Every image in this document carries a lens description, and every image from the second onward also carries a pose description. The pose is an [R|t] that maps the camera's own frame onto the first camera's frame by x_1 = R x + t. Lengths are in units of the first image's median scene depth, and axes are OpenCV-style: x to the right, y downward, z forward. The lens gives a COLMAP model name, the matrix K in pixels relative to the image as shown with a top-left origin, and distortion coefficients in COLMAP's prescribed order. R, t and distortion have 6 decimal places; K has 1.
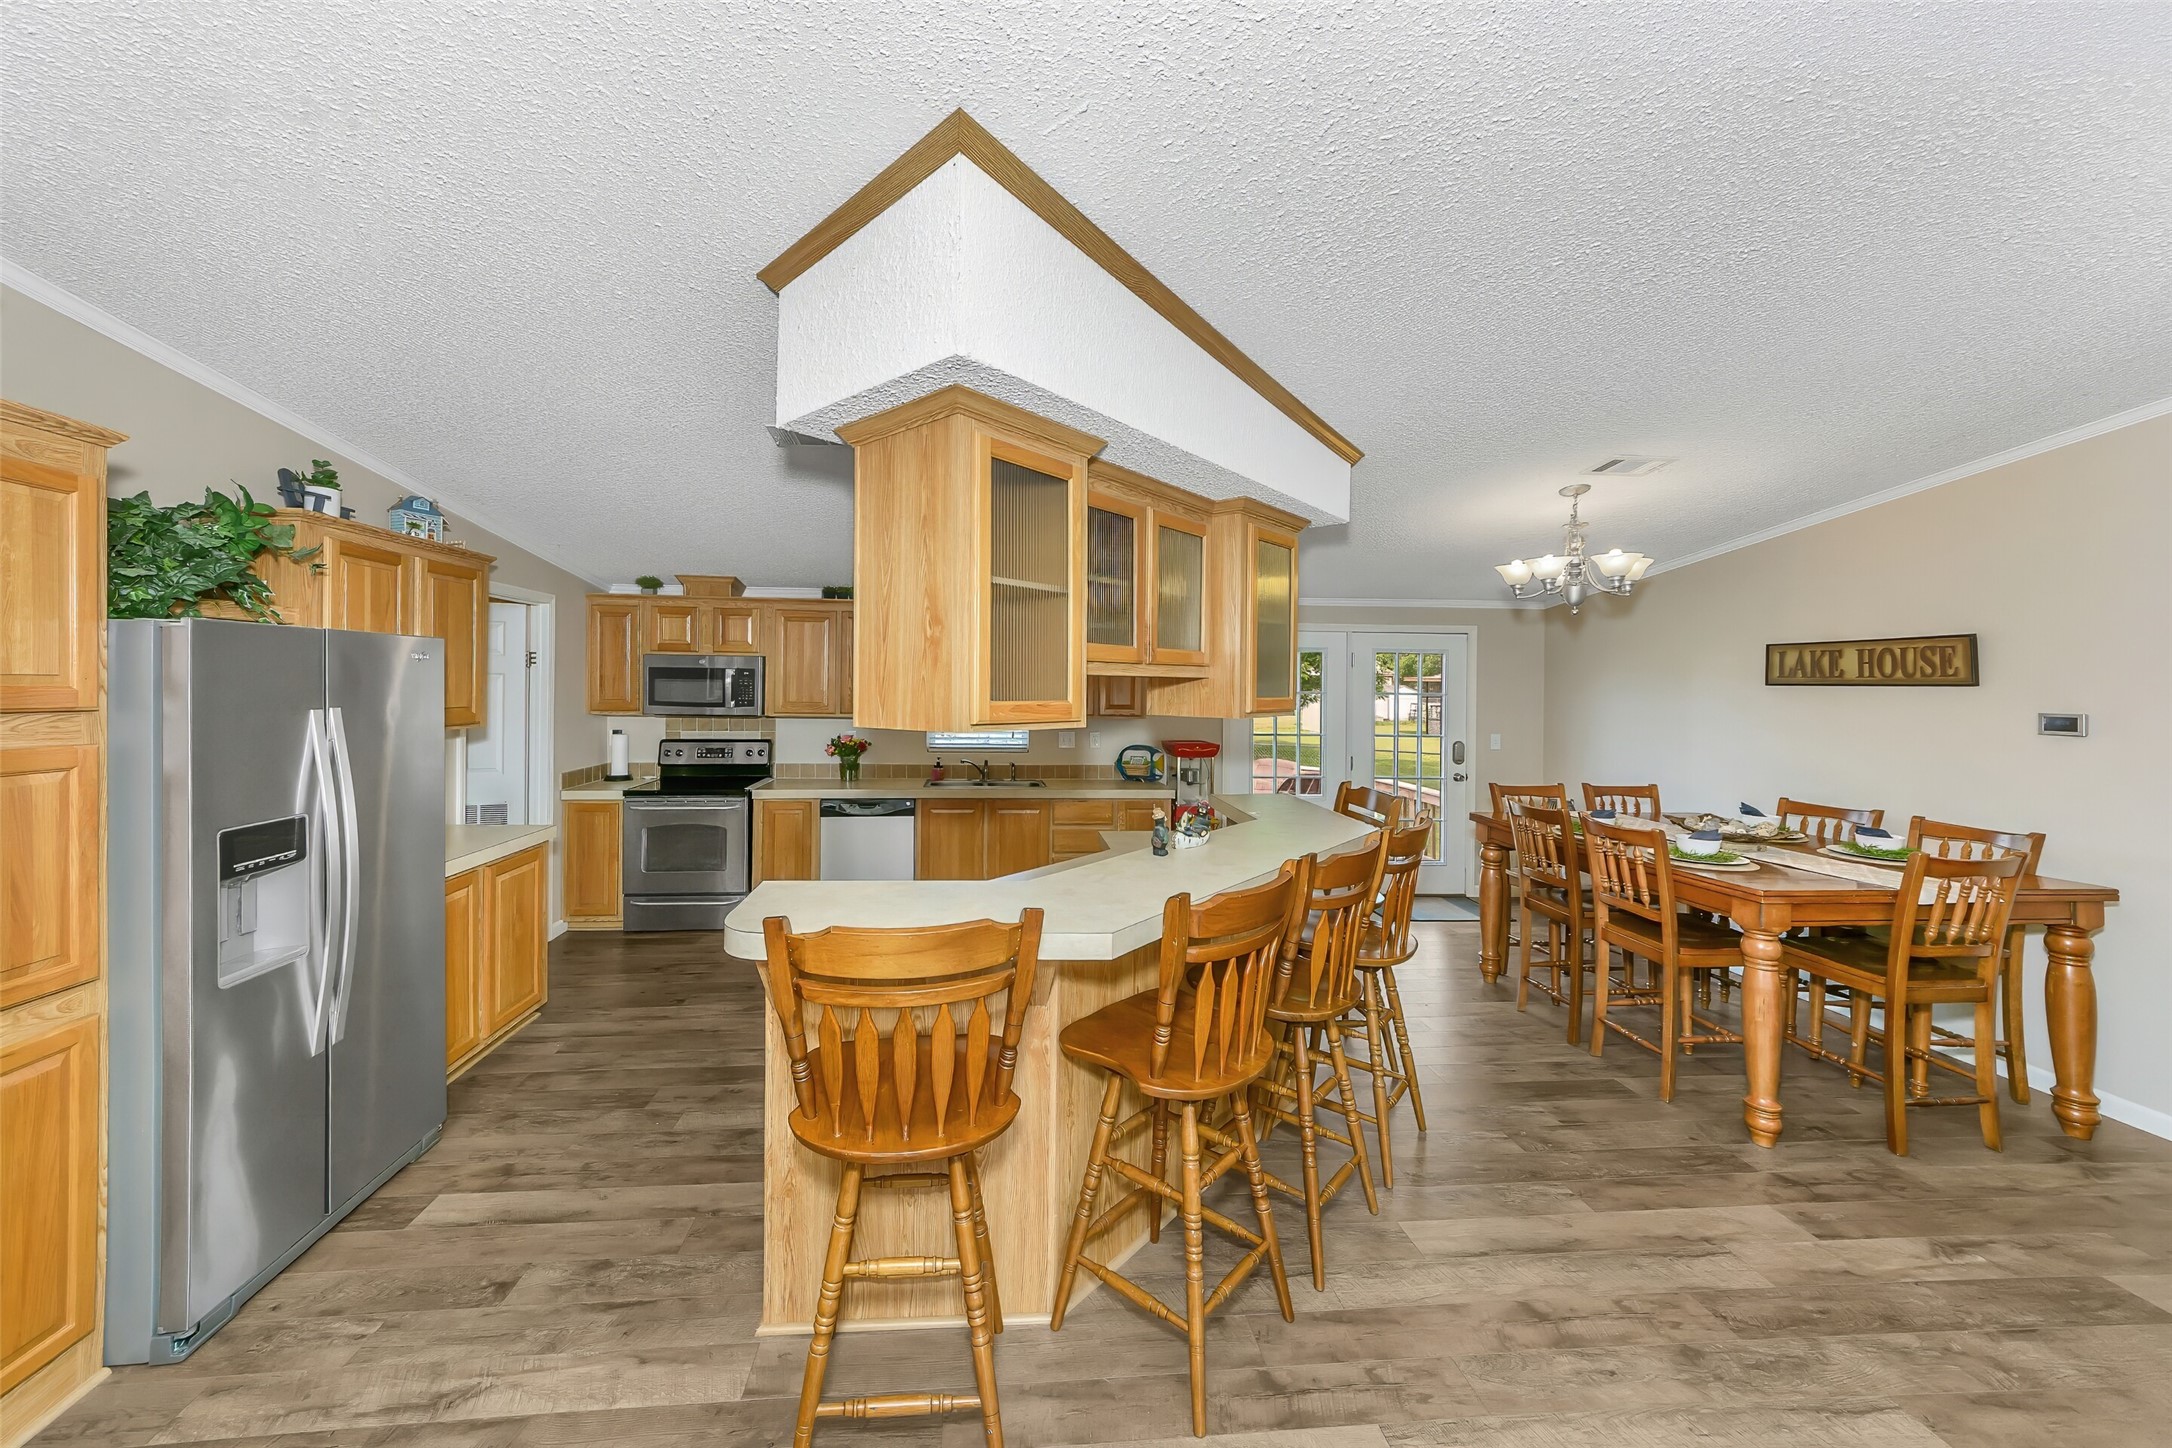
lens RADIAL K [[785.5, 0, 1053.3], [0, 785.5, 678.6], [0, 0, 1]] dist [0.006839, -0.000648]
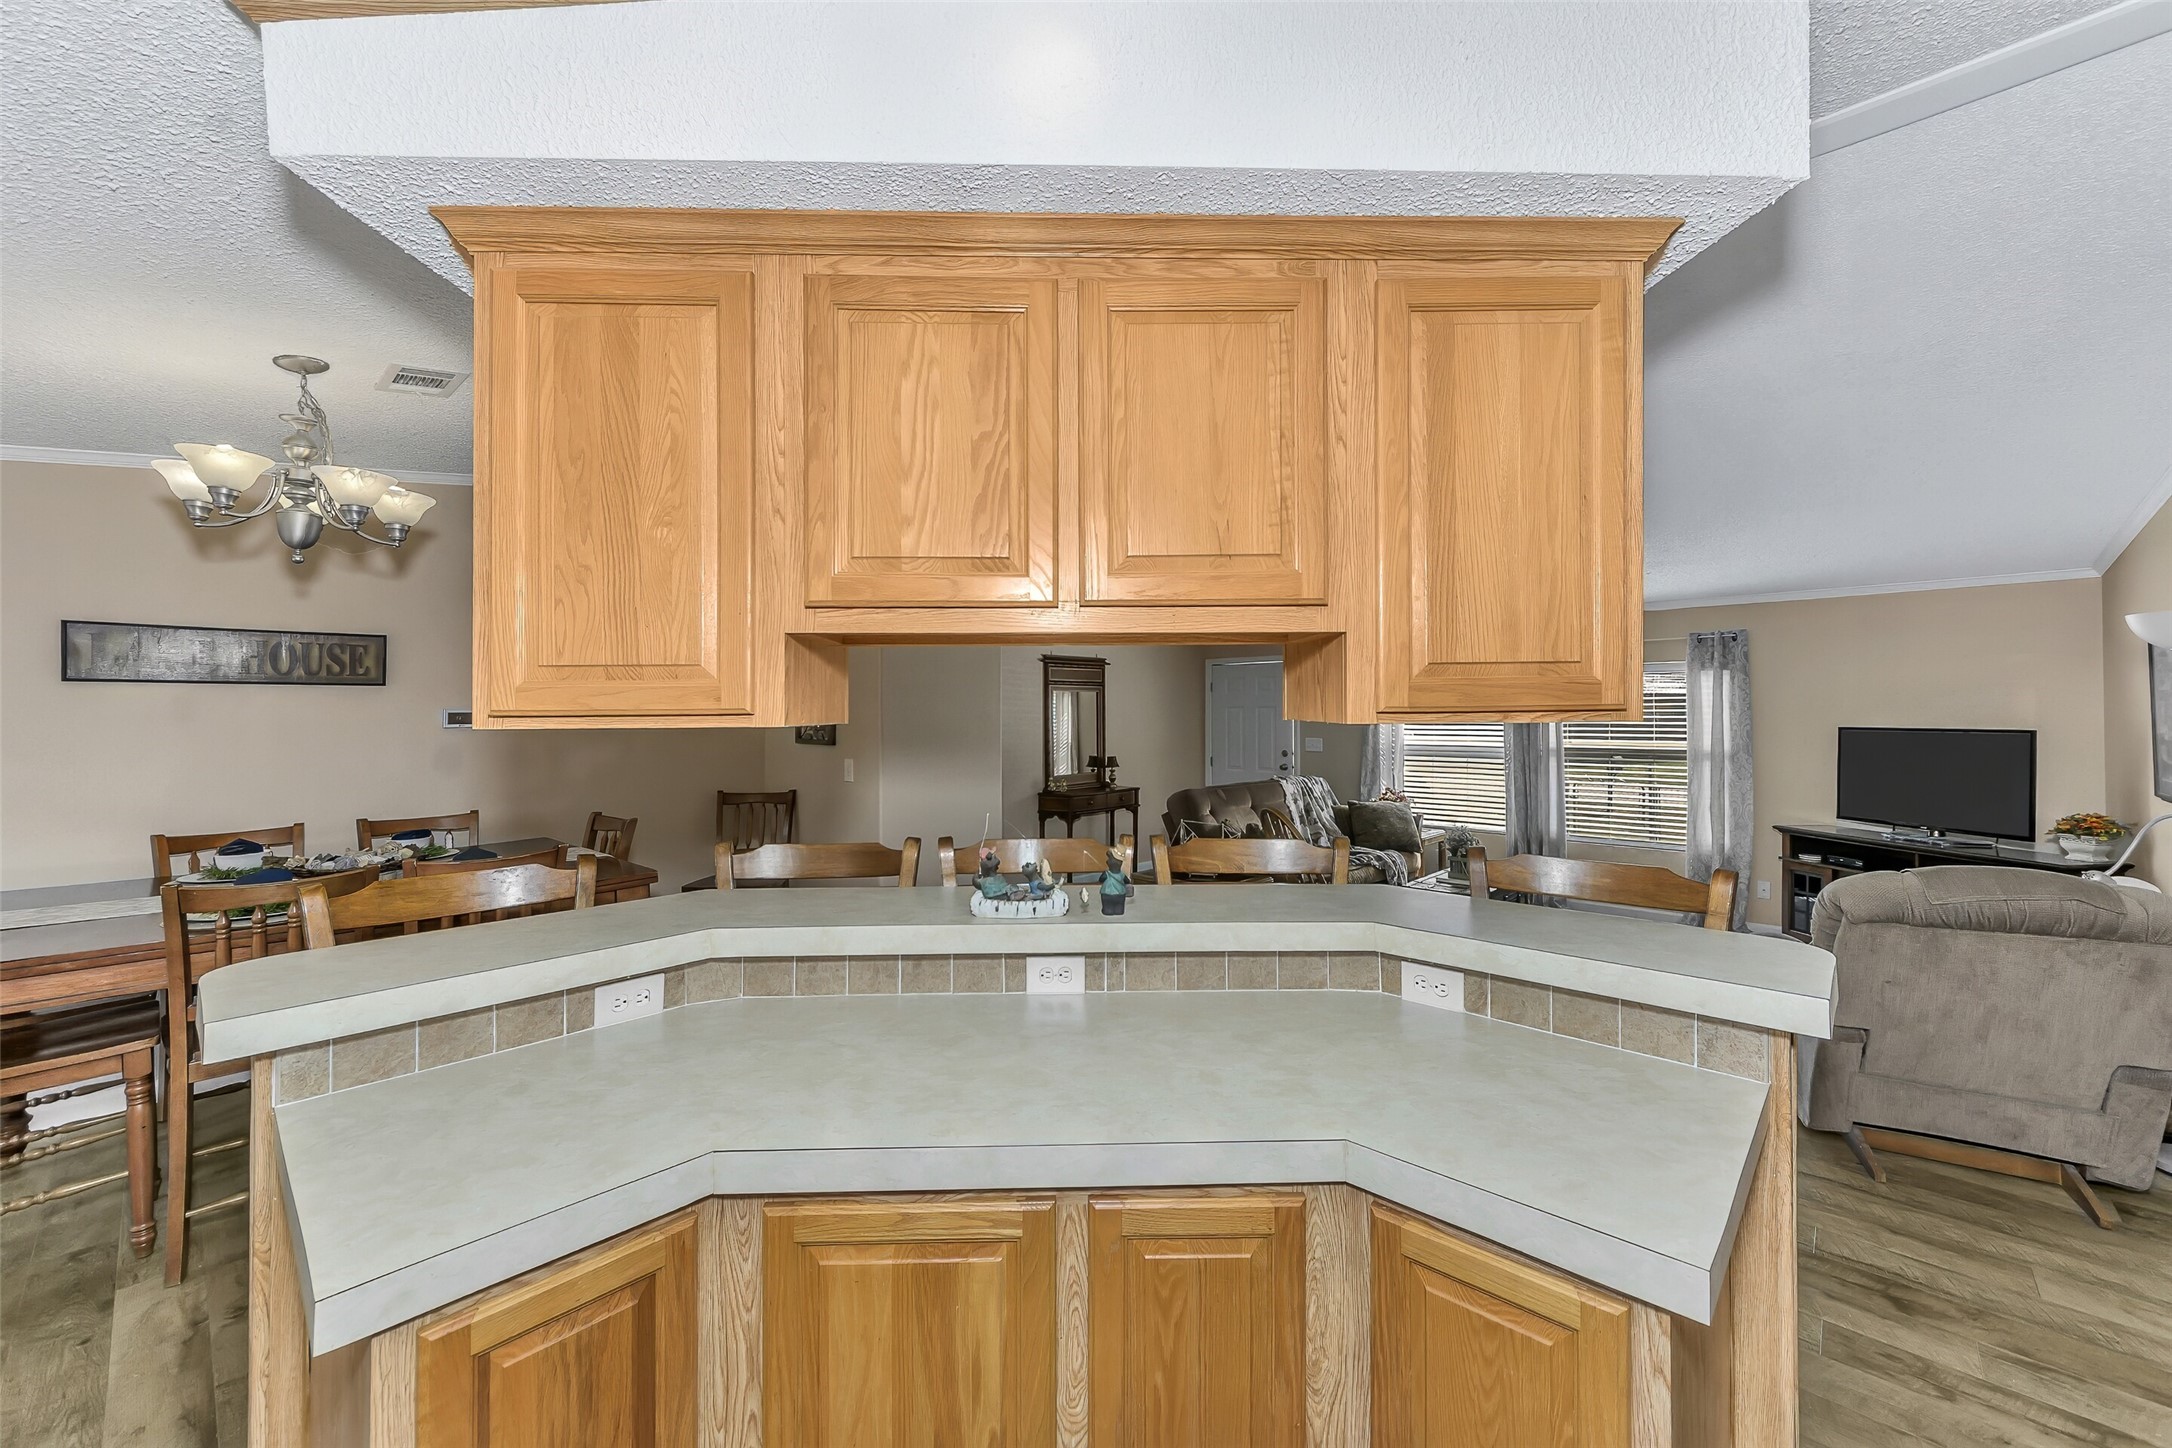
lens RADIAL K [[850.7, 0, 1062.6], [0, 850.7, 709.5], [0, 0, 1]] dist [0.003020, 0.000076]
pose [[-0.658502, -0.004676, 0.752565, -0.250851], [-0.002747, 0.999989, 0.003810, 0.032710], [-0.752574, 0.000442, -0.658507, 1.019453]]
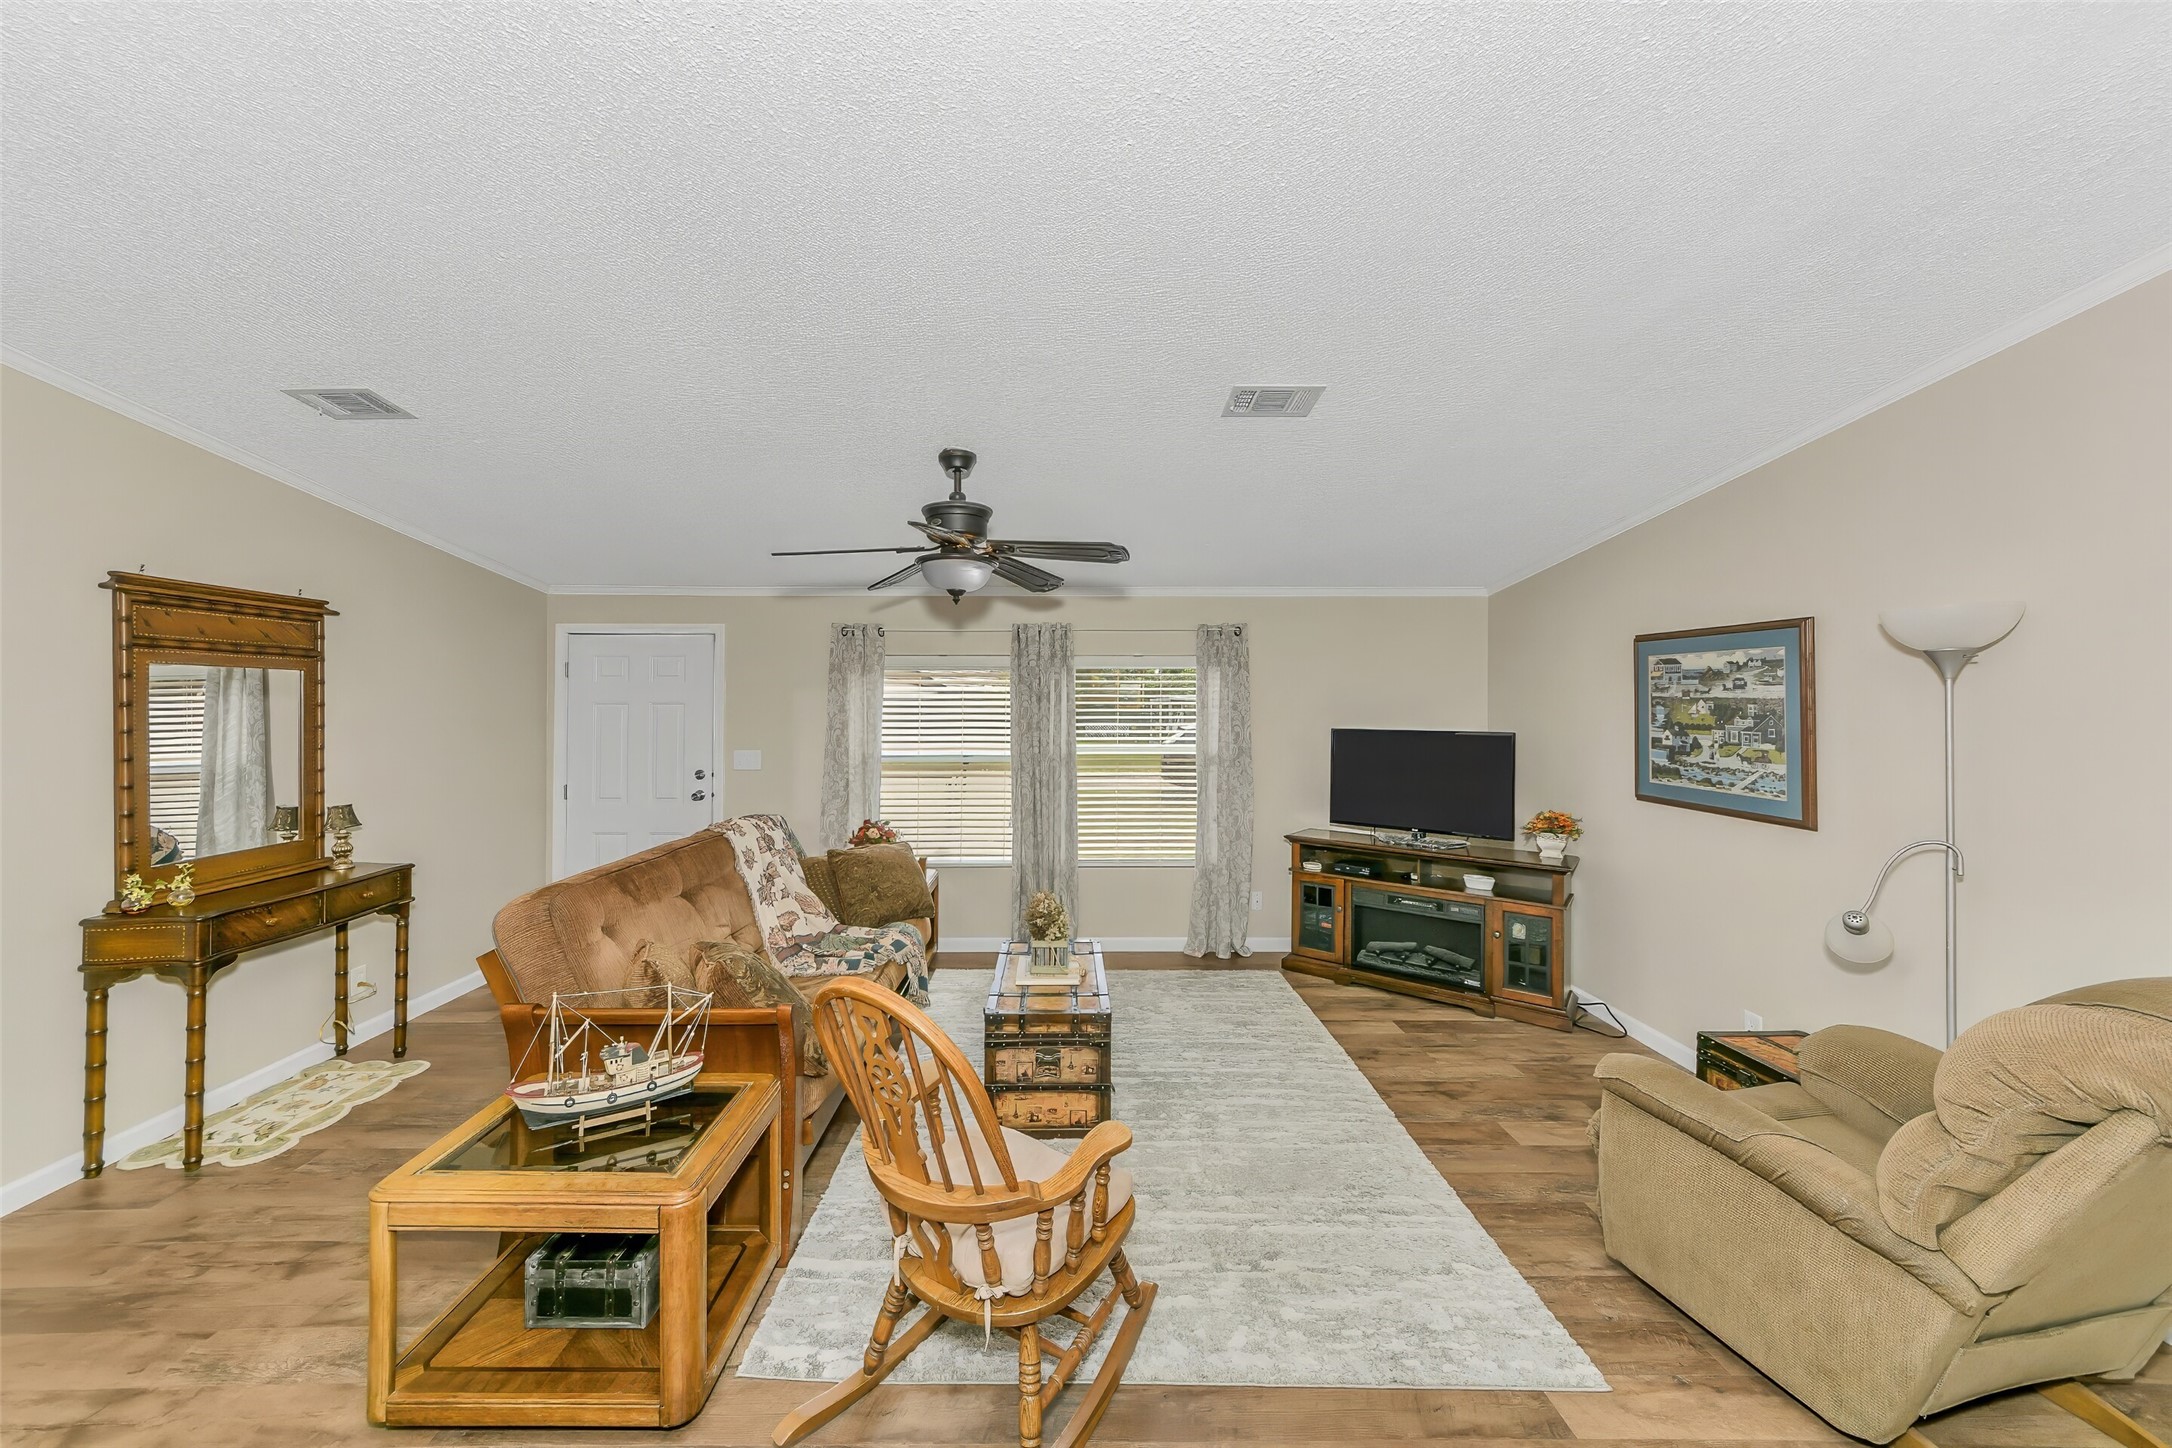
lens RADIAL K [[785.5, 0, 1057.1], [0, 785.5, 700.6], [0, 0, 1]] dist [0.006839, -0.000648]
pose [[-0.996262, -0.010426, 0.085753, 0.290048], [-0.010594, 0.999943, -0.001500, 0.023986], [-0.085733, -0.002403, -0.996315, 0.442951]]
